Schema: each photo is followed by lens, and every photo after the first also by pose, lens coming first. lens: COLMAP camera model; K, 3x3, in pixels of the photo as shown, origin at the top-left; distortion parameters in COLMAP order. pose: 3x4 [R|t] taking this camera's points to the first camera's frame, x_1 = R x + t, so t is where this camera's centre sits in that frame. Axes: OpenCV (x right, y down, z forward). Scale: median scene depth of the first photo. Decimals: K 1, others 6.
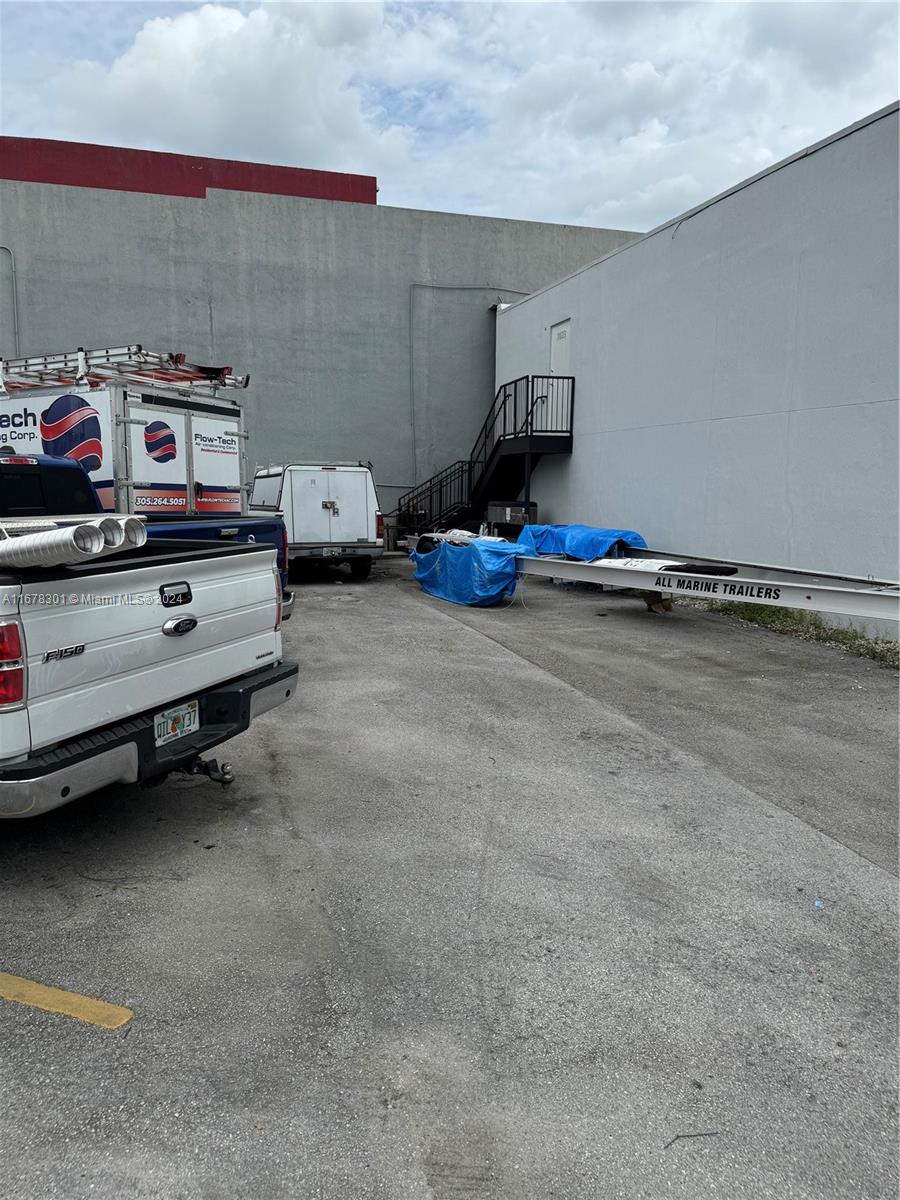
lens RADIAL K [[848.0, 0, 450.0], [0, 848.0, 600.0], [0, 0, 1]] dist [0.133200, -0.219872]
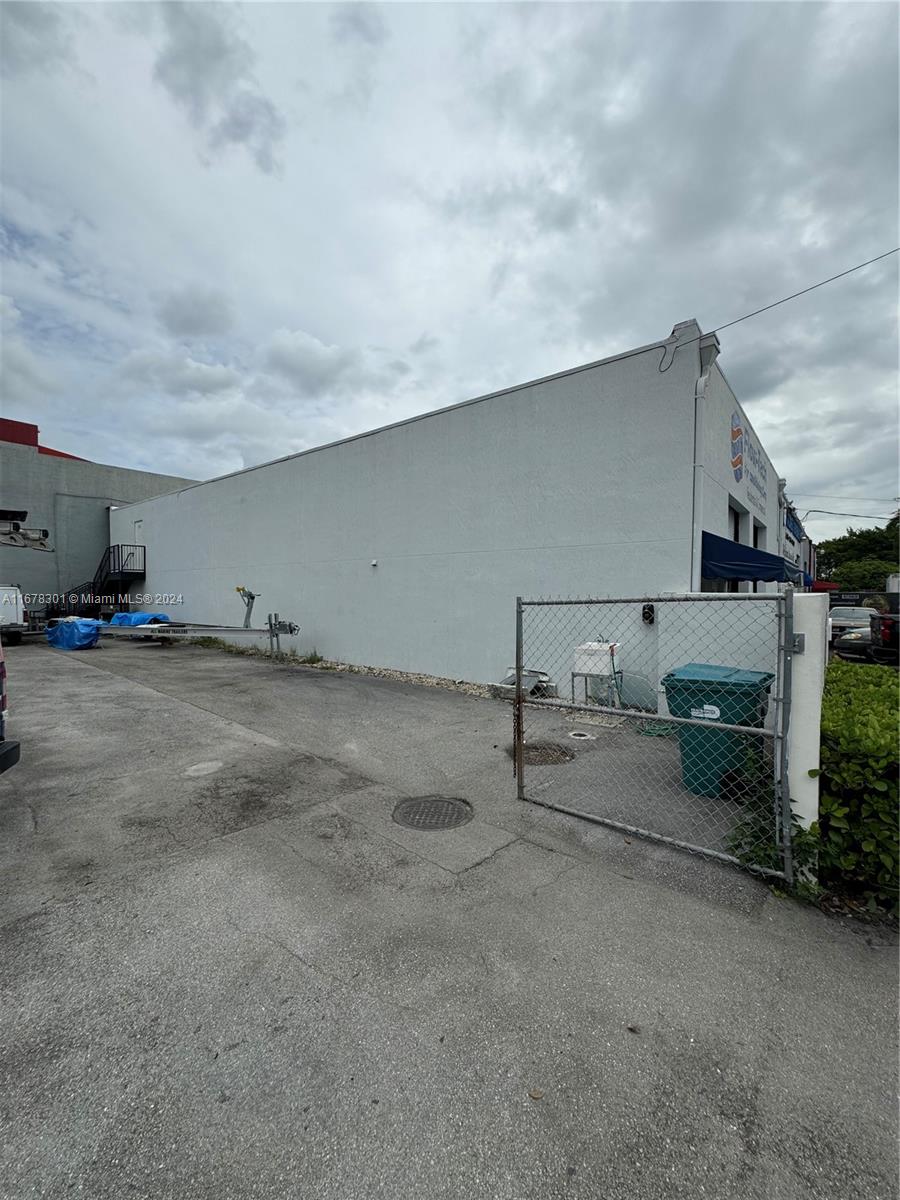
lens RADIAL K [[478.5, 0, 451.2], [0, 478.5, 598.8], [0, 0, 1]] dist [-0.002273, -0.000104]
pose [[0.825646, -0.017545, 0.563916, 0.129044], [0.083478, 0.992314, -0.091349, 0.067386], [-0.557979, 0.122496, 0.820765, -0.558668]]
